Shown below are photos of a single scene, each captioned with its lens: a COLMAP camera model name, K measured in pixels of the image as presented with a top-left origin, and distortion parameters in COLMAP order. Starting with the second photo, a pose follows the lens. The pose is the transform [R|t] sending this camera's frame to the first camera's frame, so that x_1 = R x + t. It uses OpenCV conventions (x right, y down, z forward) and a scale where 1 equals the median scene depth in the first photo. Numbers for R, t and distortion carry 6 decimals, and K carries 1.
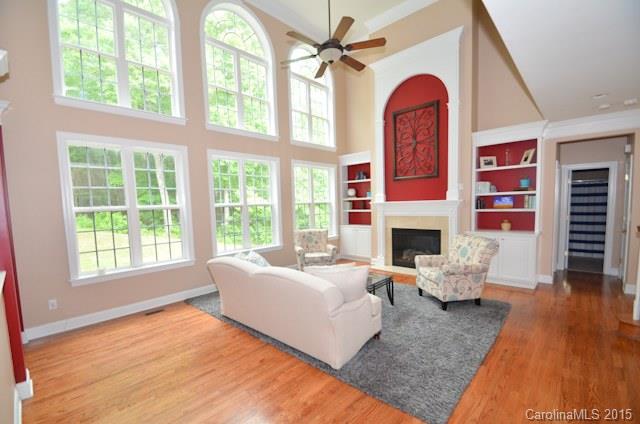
lens RADIAL K [[283.3, 0, 314.7], [0, 283.3, 225.3], [0, 0, 1]] dist [0.001022, -0.000324]
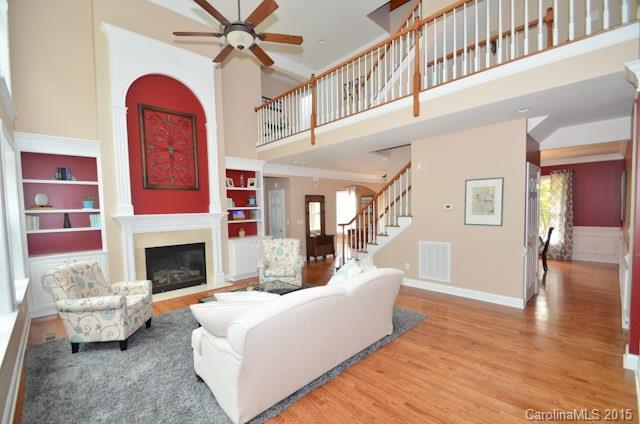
lens RADIAL K [[283.3, 0, 314.7], [0, 283.3, 225.3], [0, 0, 1]] dist [0.001022, -0.000324]
pose [[0.056347, -0.026867, 0.998050, -0.551507], [0.099489, 0.994814, 0.021163, -0.026137], [-0.993442, 0.098103, 0.058727, 0.540900]]
